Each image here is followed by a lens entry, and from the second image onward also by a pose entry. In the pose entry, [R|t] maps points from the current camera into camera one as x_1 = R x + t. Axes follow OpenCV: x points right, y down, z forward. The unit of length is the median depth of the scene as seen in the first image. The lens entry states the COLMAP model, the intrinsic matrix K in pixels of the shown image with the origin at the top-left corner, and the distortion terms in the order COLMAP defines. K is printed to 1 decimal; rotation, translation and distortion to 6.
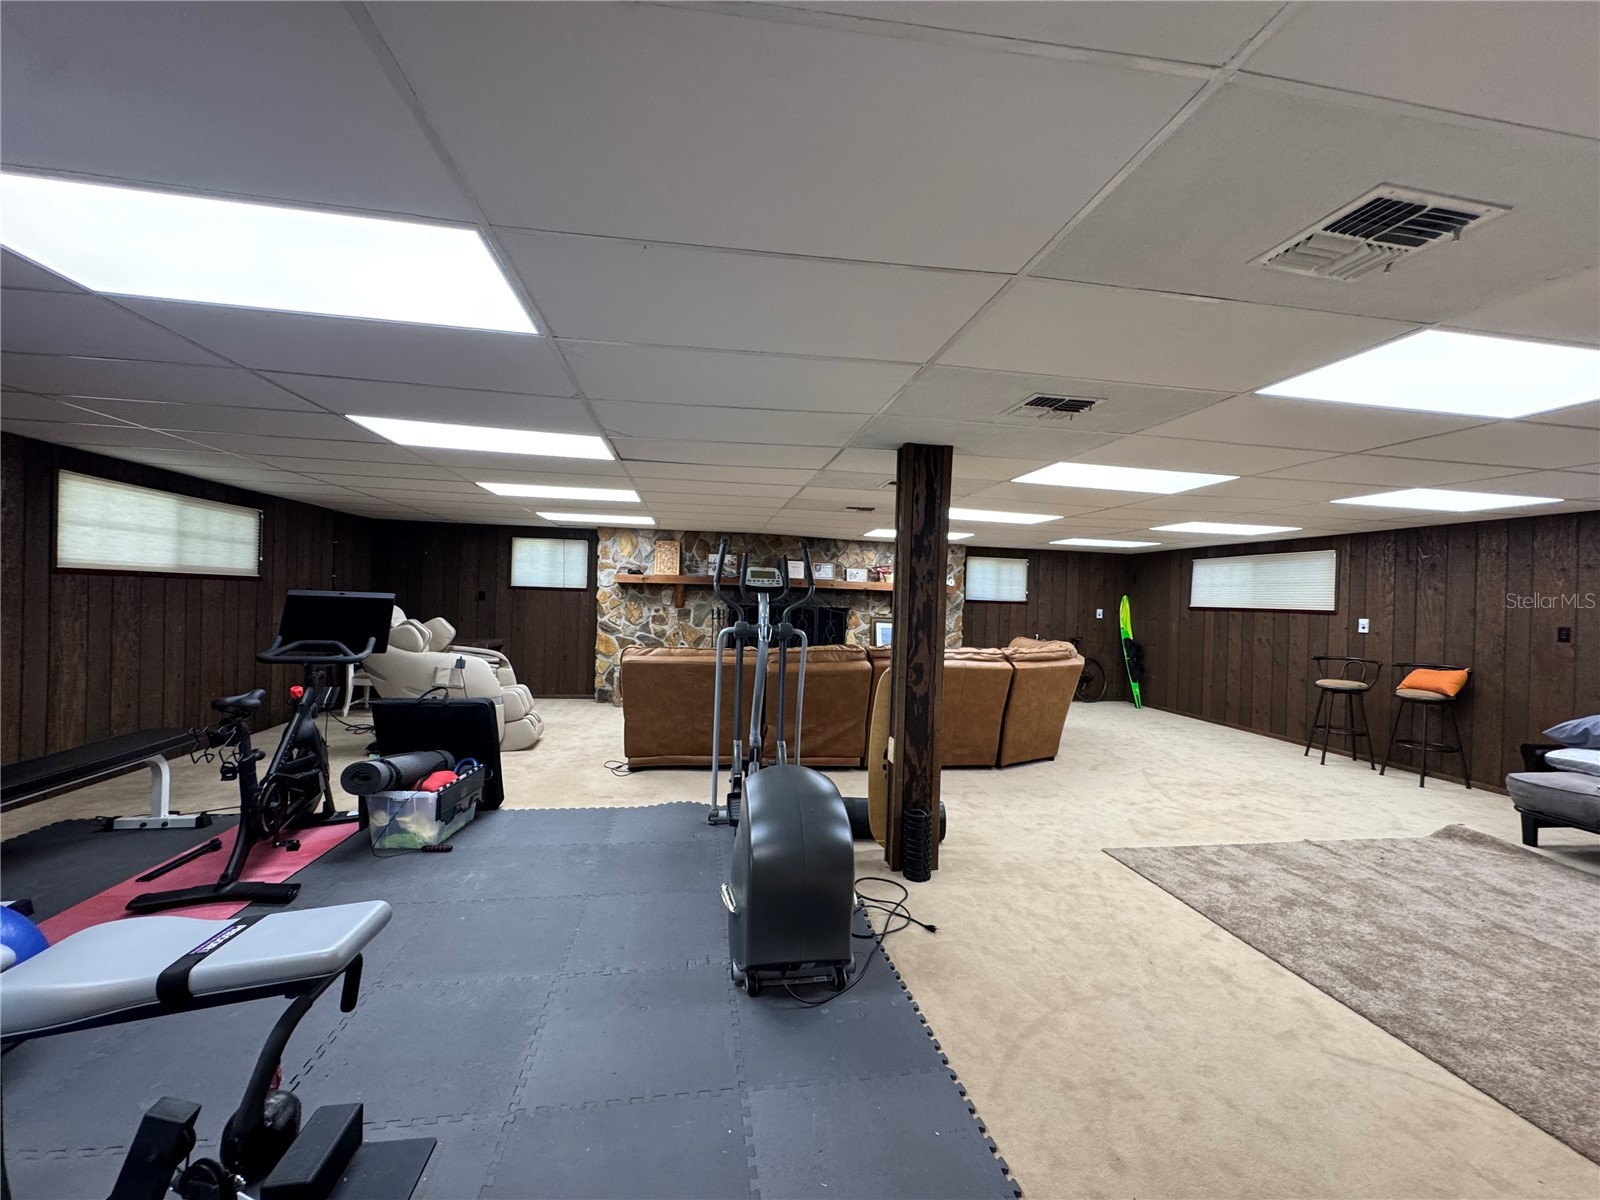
lens RADIAL K [[638.9, 0, 796.4], [0, 638.9, 599.4], [0, 0, 1]] dist [0.000873, -0.000133]
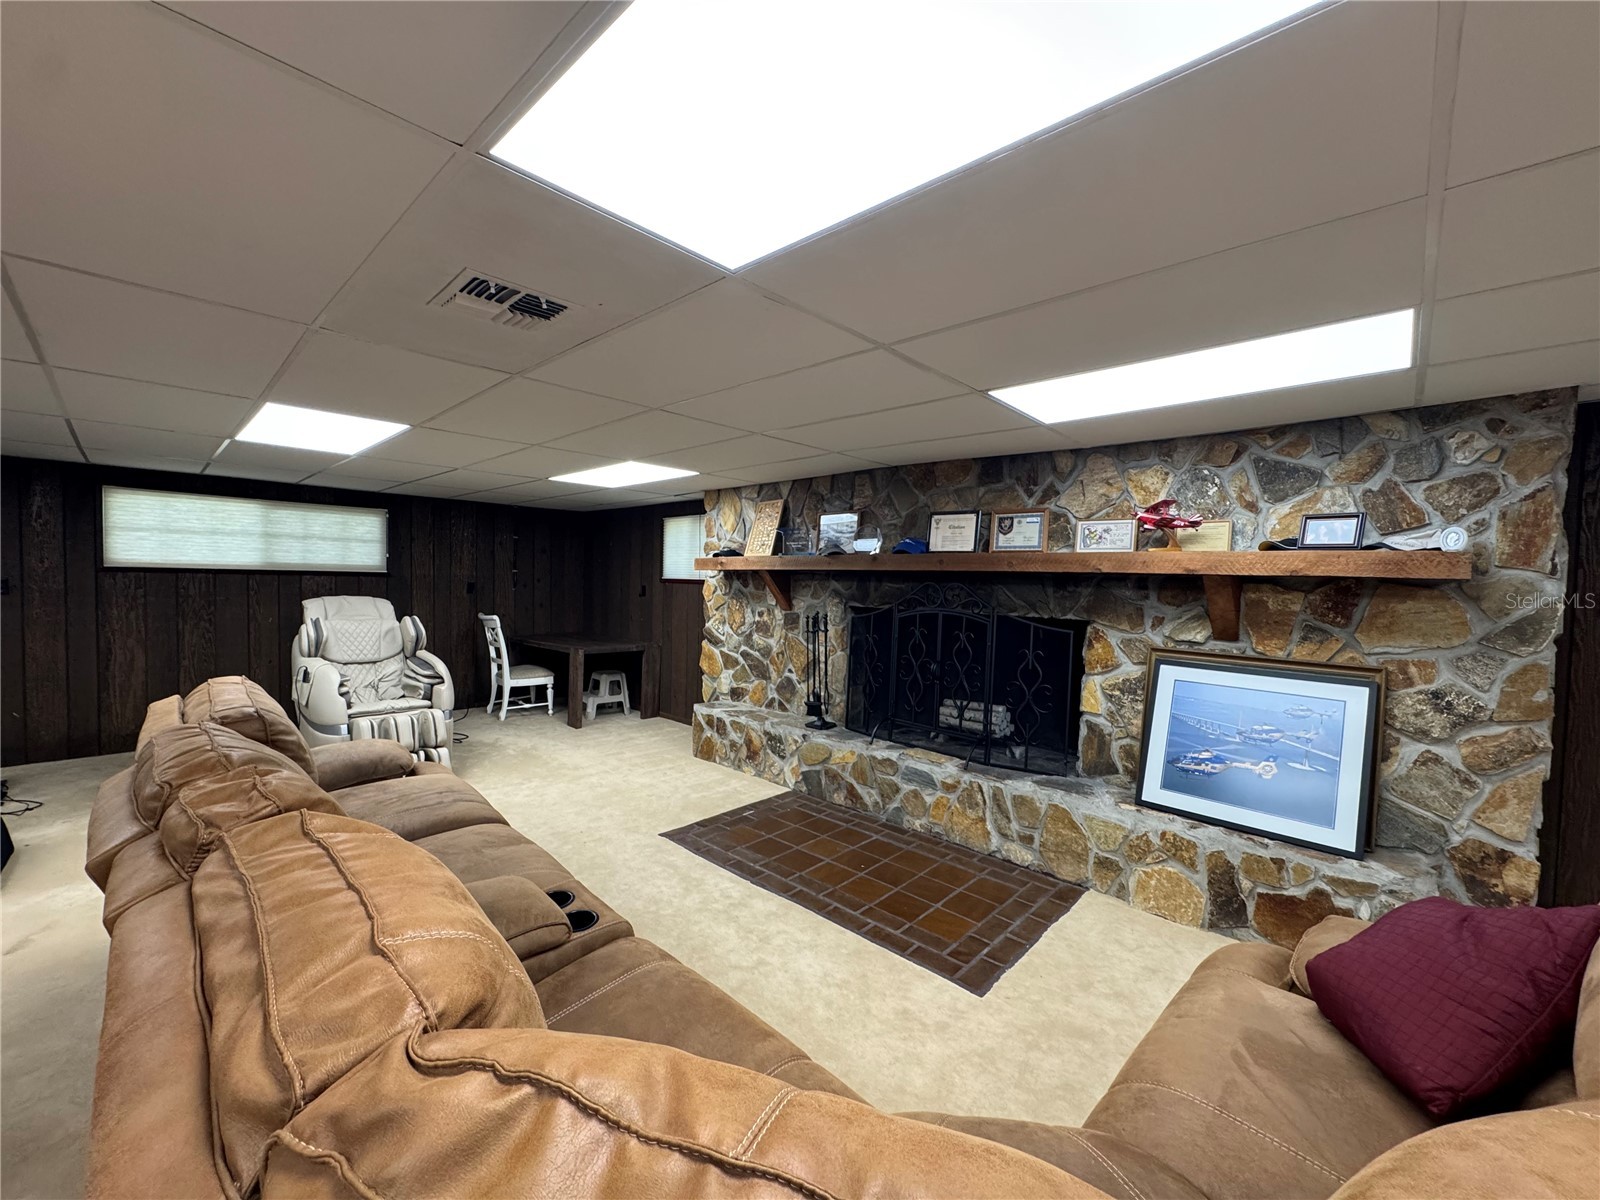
lens RADIAL K [[638.9, 0, 801.7], [0, 638.9, 609.6], [0, 0, 1]] dist [0.000873, -0.000133]
pose [[0.605711, 0.021845, -0.795385, 0.307070], [-0.004764, 0.999705, 0.023828, -0.001959], [0.795671, -0.010643, 0.605636, 0.654822]]
